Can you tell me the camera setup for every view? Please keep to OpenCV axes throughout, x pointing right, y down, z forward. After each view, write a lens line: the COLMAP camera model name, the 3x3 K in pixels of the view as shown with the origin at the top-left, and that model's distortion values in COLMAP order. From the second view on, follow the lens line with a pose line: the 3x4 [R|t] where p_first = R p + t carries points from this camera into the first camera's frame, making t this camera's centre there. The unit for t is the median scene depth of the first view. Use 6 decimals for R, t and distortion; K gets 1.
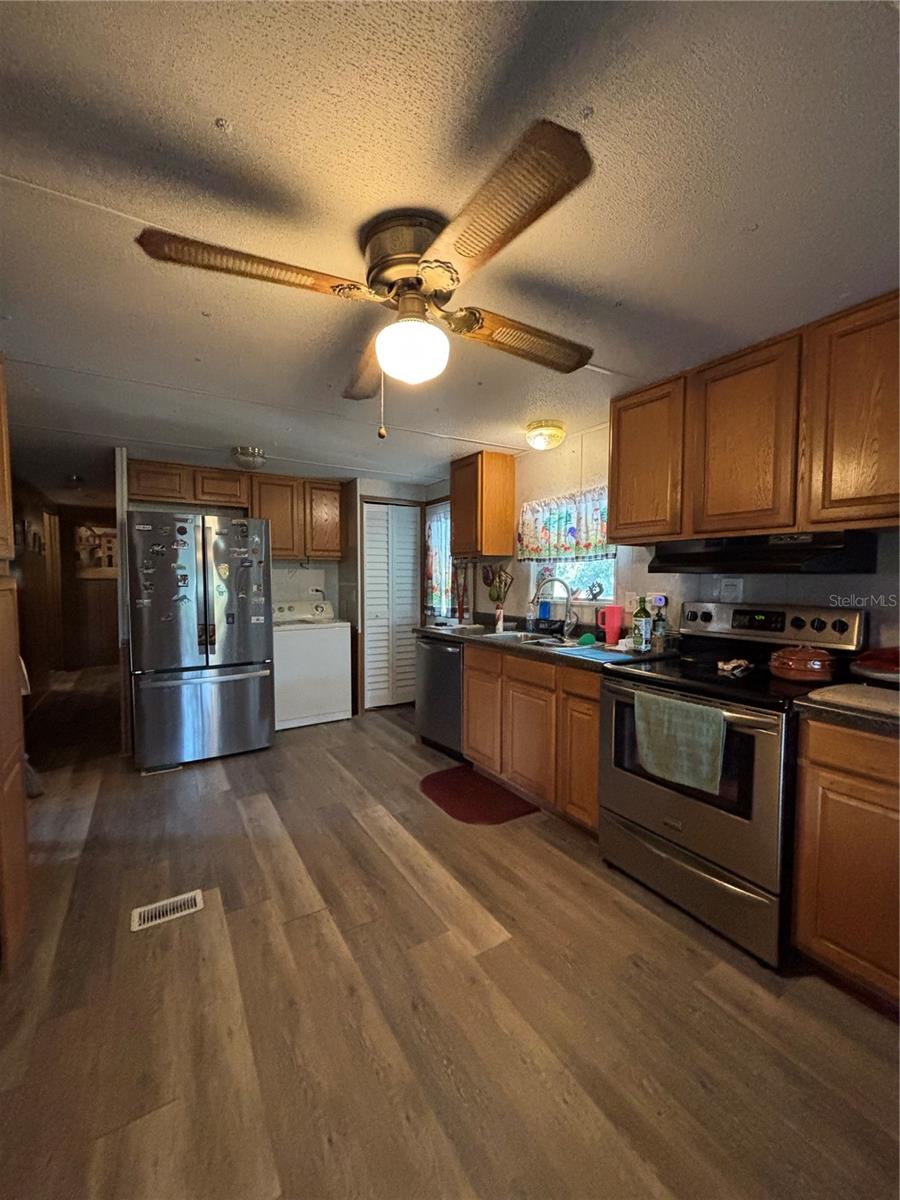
lens RADIAL K [[480.1, 0, 449.6], [0, 480.1, 599.2], [0, 0, 1]] dist [0.002092, 0.000049]
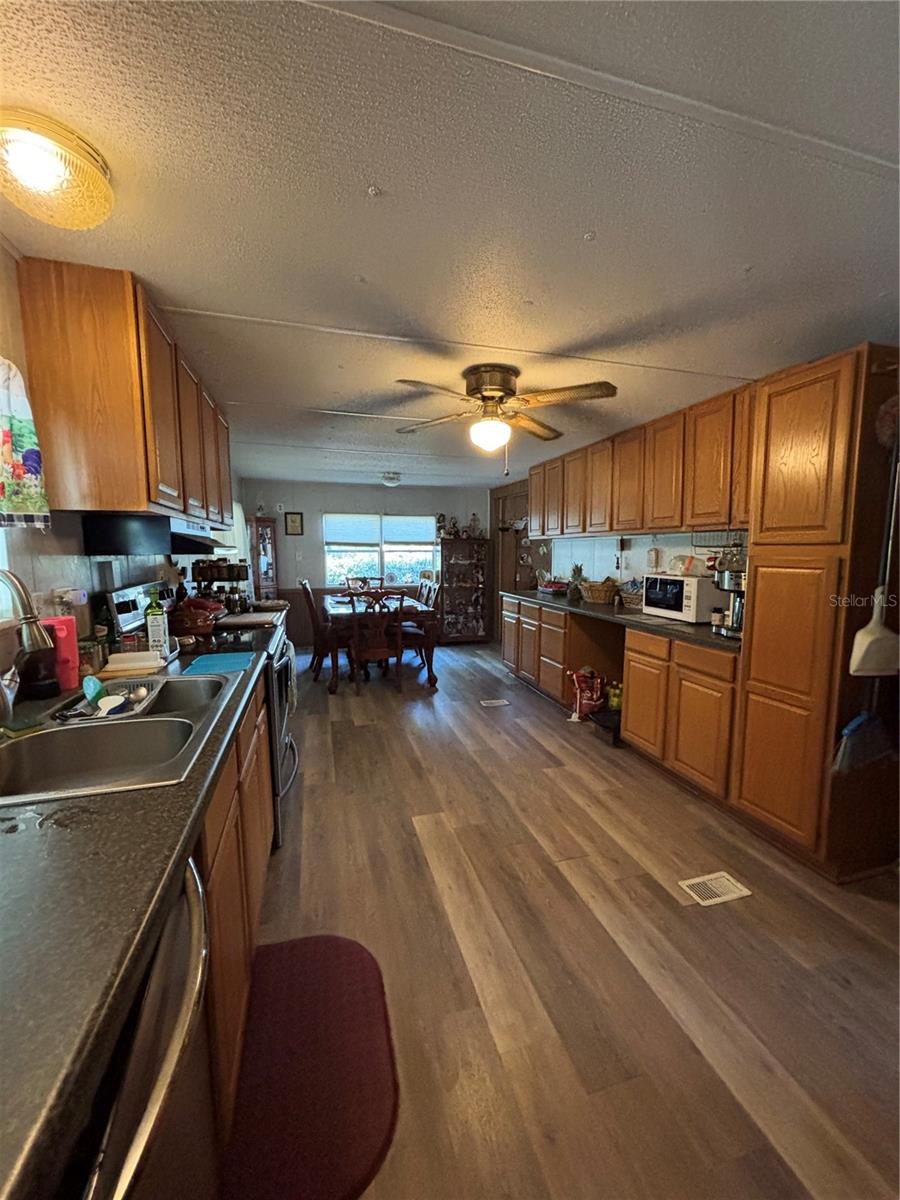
lens RADIAL K [[480.1, 0, 453.0], [0, 480.1, 602.8], [0, 0, 1]] dist [0.002092, 0.000049]
pose [[-0.963988, -0.029617, 0.264292, -0.311403], [0.013299, 0.987168, 0.159128, -0.118127], [-0.265614, 0.156913, -0.951224, 2.045178]]
